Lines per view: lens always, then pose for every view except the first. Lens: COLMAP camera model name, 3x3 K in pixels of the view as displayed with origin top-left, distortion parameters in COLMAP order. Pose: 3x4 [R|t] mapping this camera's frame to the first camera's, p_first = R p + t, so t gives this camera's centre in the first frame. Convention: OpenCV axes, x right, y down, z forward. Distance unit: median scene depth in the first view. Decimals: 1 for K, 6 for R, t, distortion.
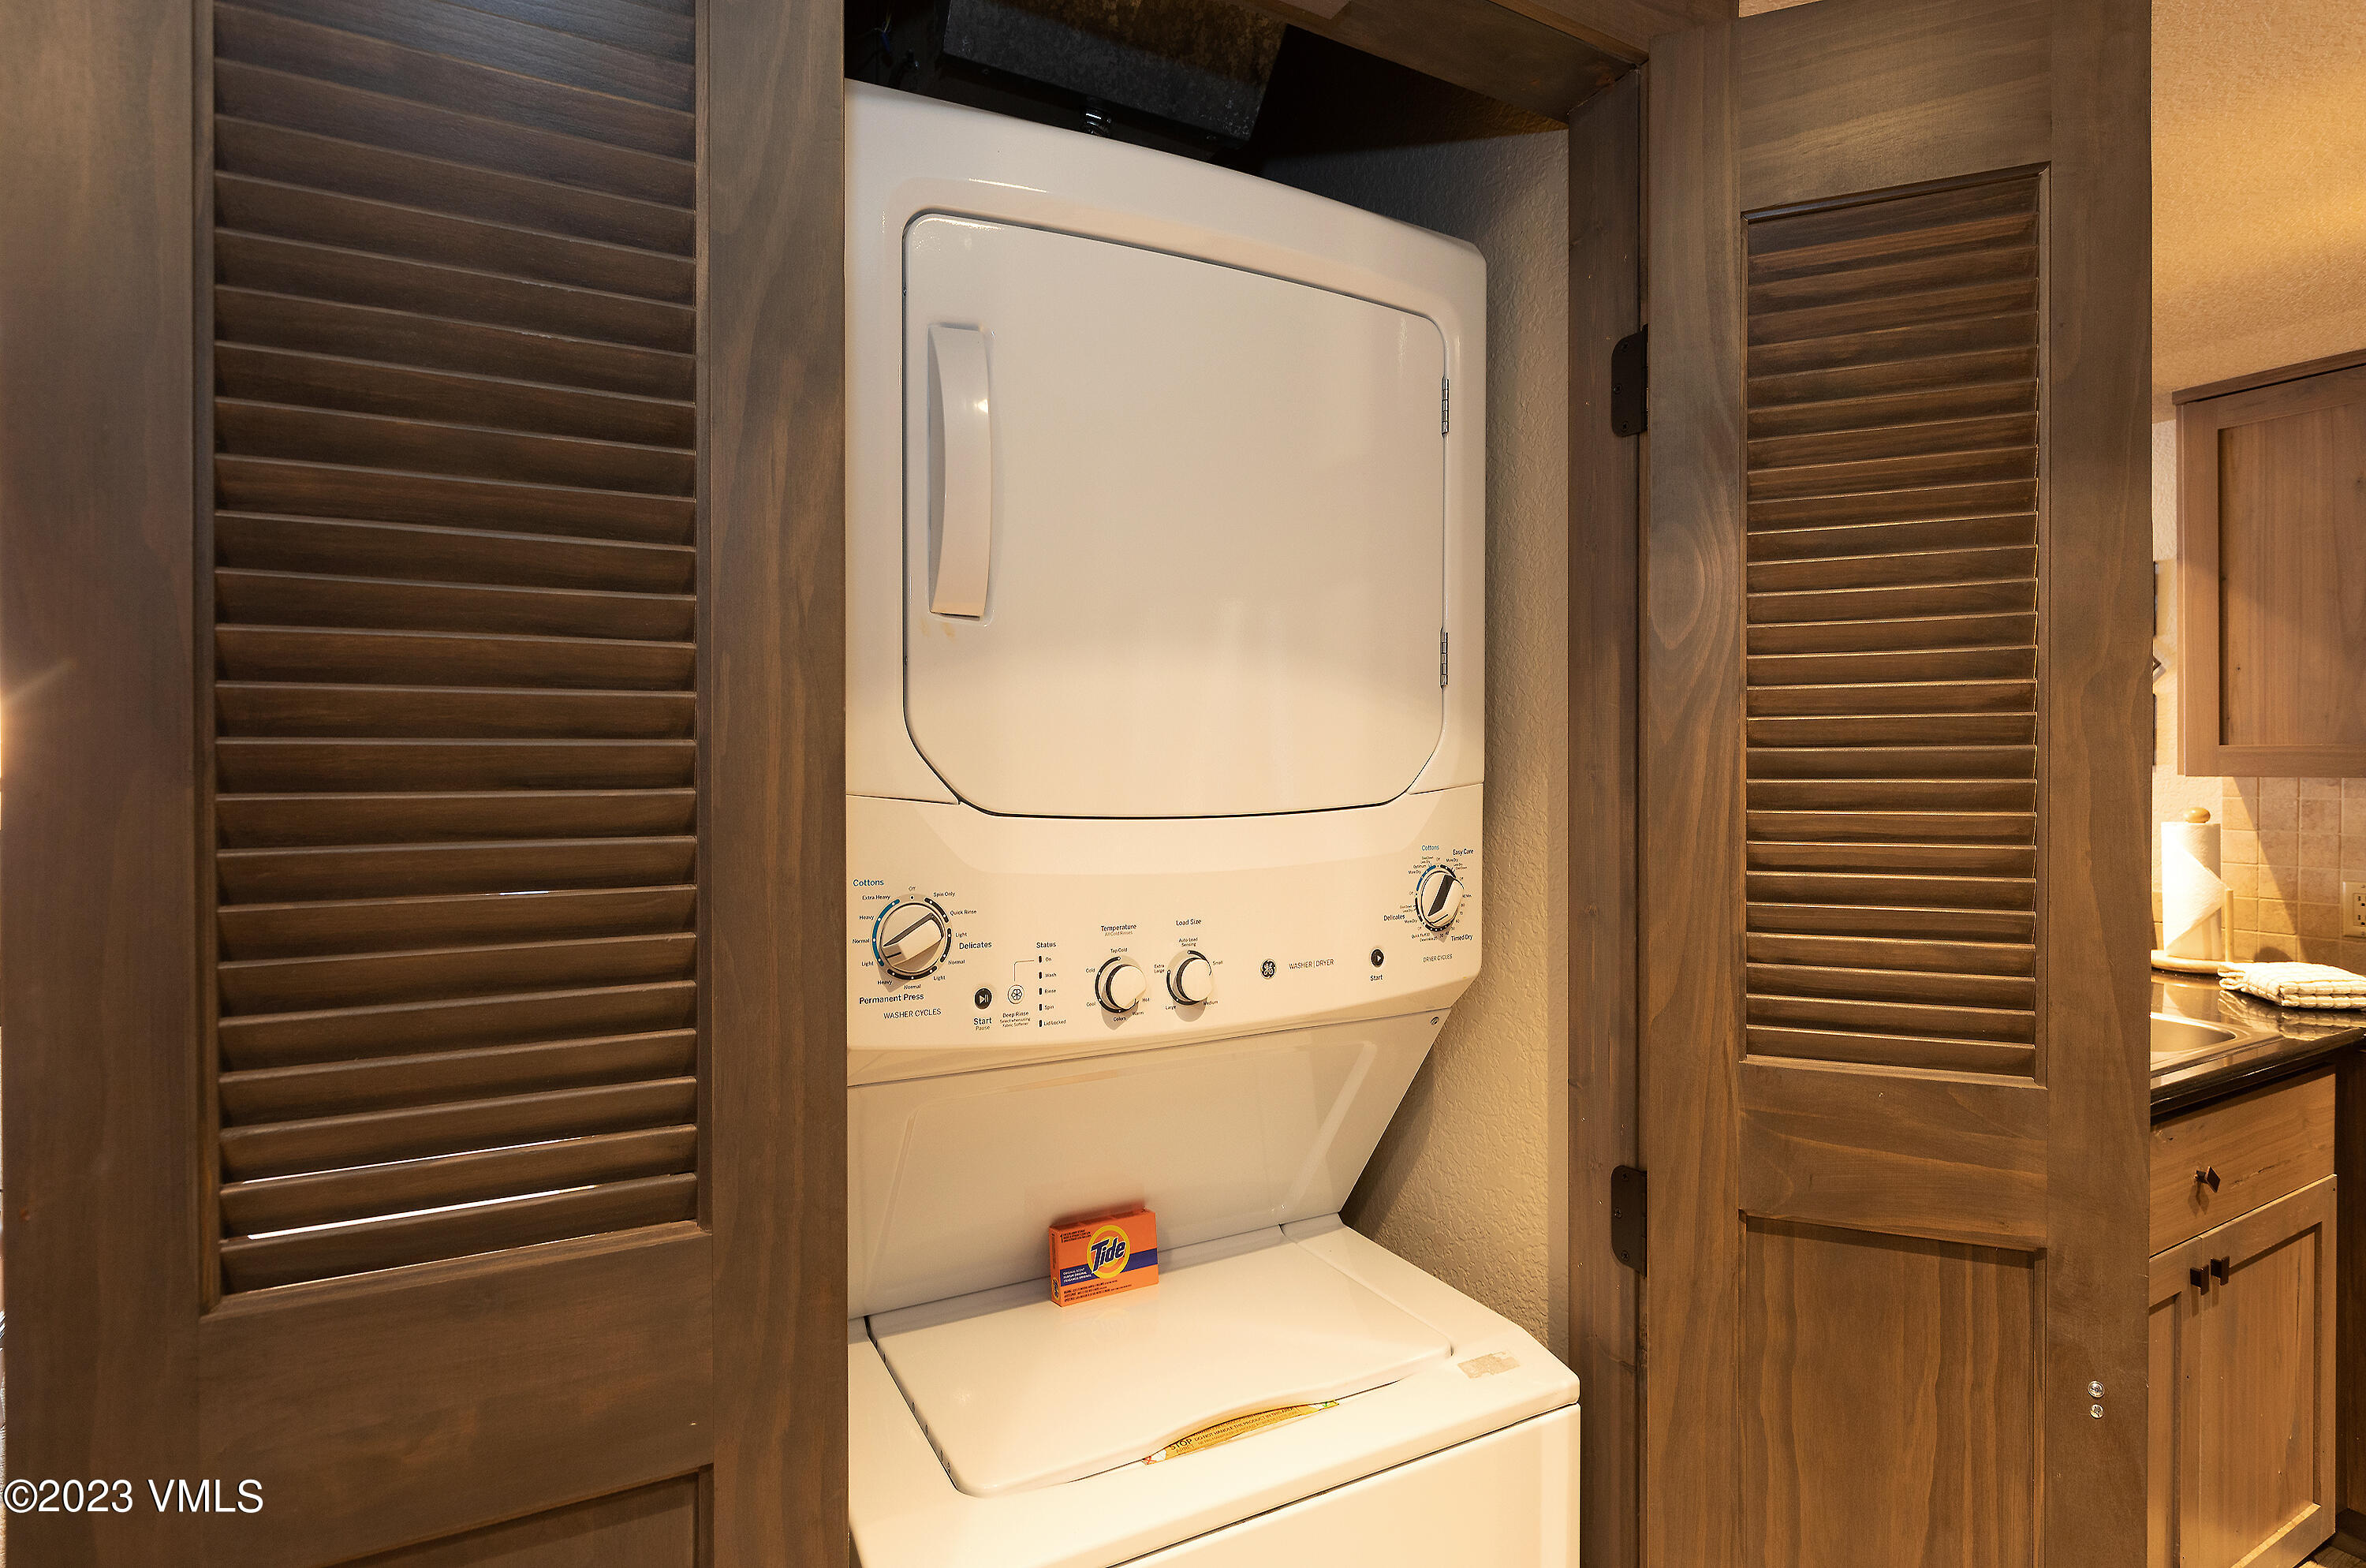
lens RADIAL K [[1234.8, 0, 1177.0], [0, 1234.8, 771.0], [0, 0, 1]] dist [0.001125, 0.001182]
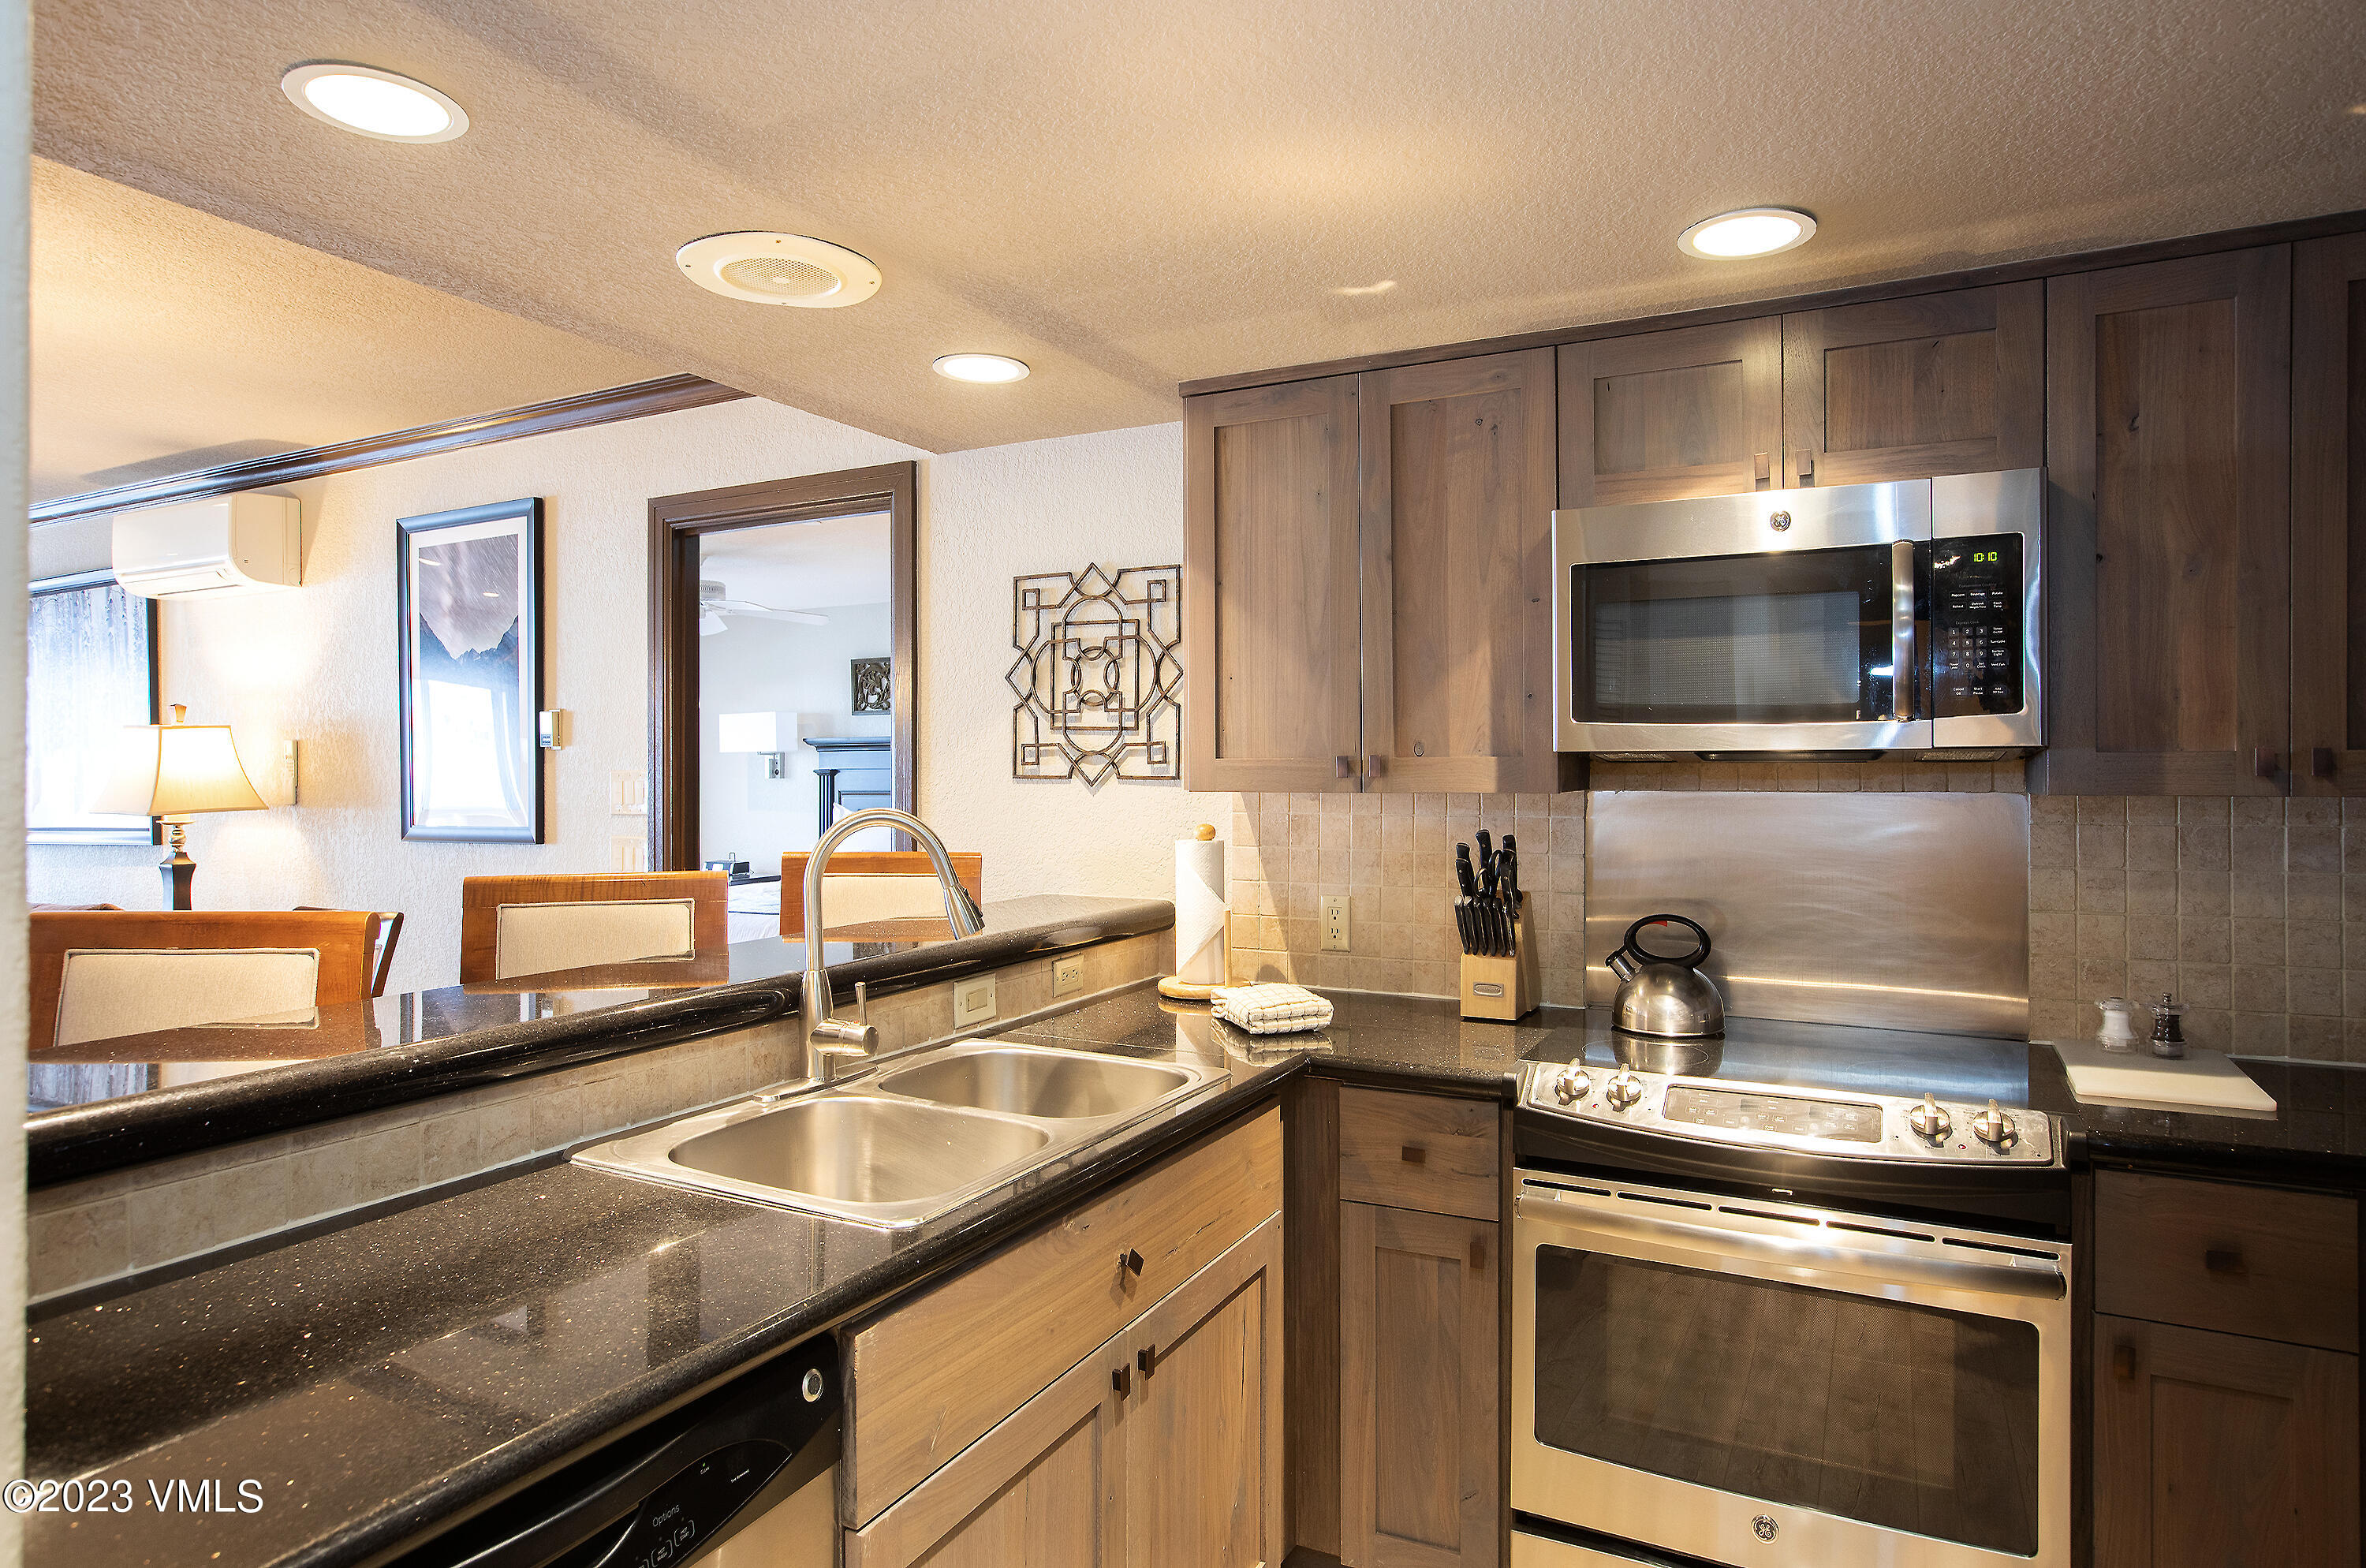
lens RADIAL K [[1367.0, 0, 1174.0], [0, 1367.0, 773.7], [0, 0, 1]] dist [-0.032333, 0.023681]
pose [[0.840312, 0.004928, 0.542081, 0.275117], [-0.000417, 0.999964, -0.008443, -0.000331], [-0.542103, 0.006868, 0.840284, 0.150557]]
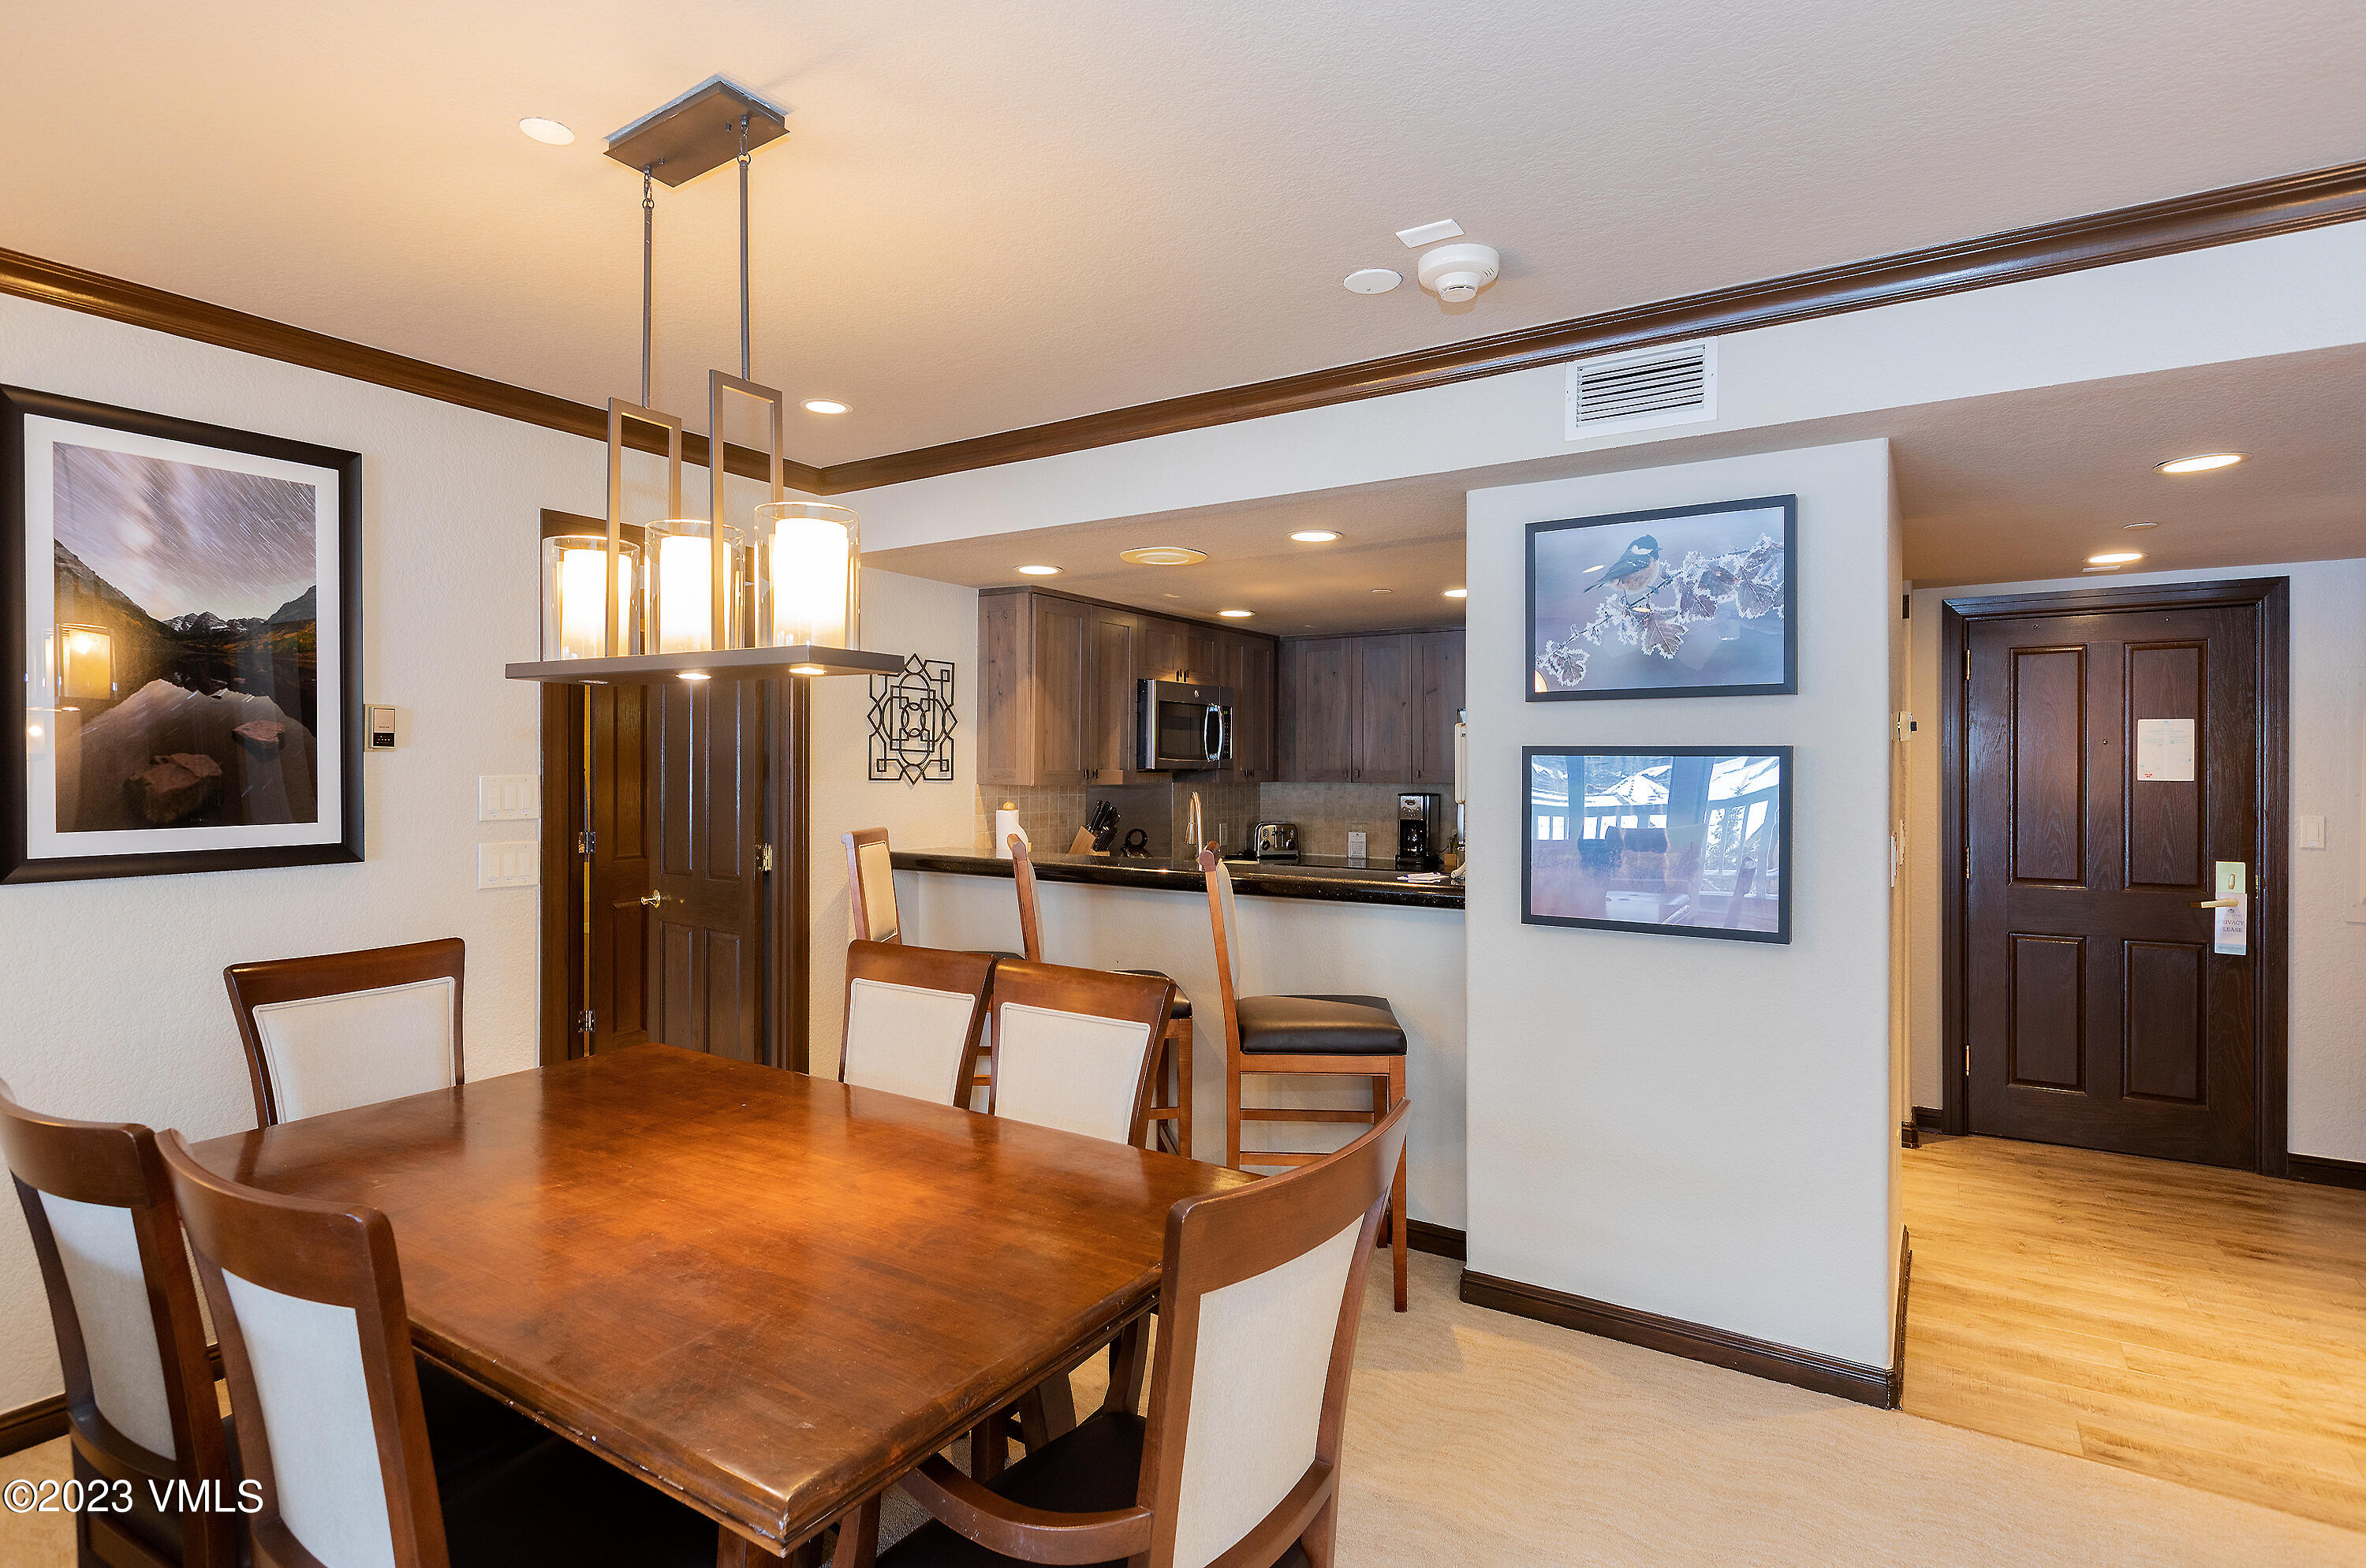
lens RADIAL K [[1197.9, 0, 1173.3], [0, 1197.9, 781.8], [0, 0, 1]] dist [0.001688, -0.000726]
pose [[-0.468657, -0.005362, 0.883364, -1.086250], [0.003151, 0.999965, 0.007741, -0.017990], [-0.883375, 0.006411, -0.468624, 1.932752]]
